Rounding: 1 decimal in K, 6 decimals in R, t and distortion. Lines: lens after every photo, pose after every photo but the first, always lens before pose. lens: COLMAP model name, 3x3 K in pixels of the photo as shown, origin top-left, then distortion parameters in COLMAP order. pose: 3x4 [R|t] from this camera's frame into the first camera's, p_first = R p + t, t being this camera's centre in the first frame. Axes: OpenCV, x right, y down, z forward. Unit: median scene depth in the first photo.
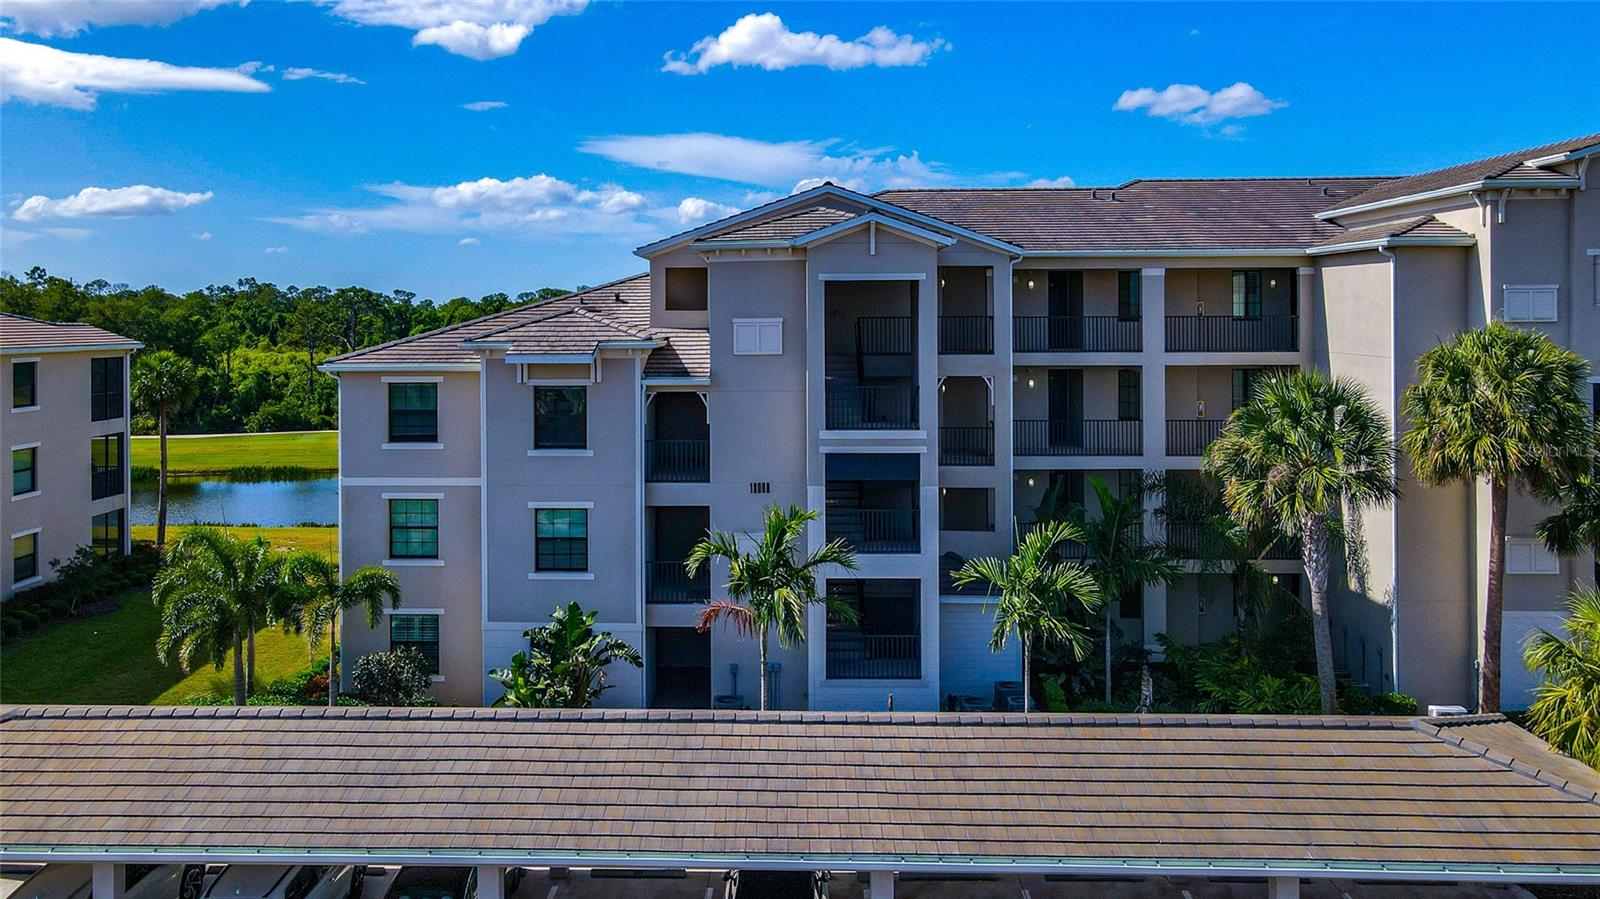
lens RADIAL K [[1202.4, 0, 749.9], [0, 1202.4, 416.0], [0, 0, 1]] dist [0.009584, 0.013567]
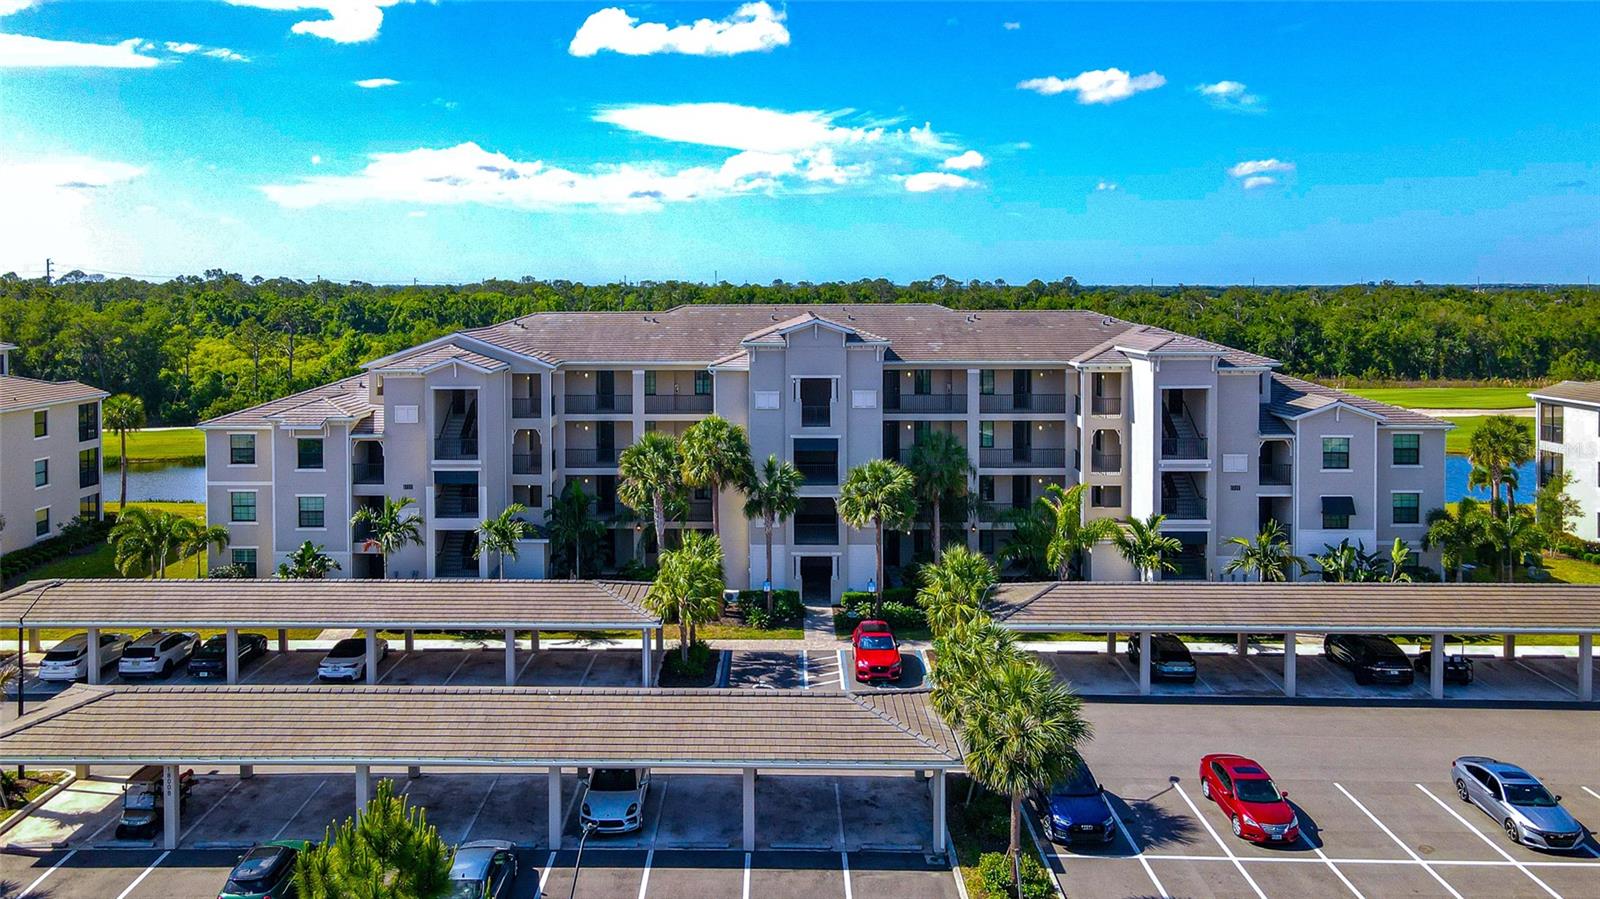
lens RADIAL K [[1202.4, 0, 763.5], [0, 1202.4, 411.5], [0, 0, 1]] dist [0.009584, 0.013567]
pose [[0.999735, 0.000488, 0.023006, 0.411111], [-0.000981, 0.999769, 0.021457, -0.083054], [-0.022990, -0.021474, 0.999505, -0.782620]]
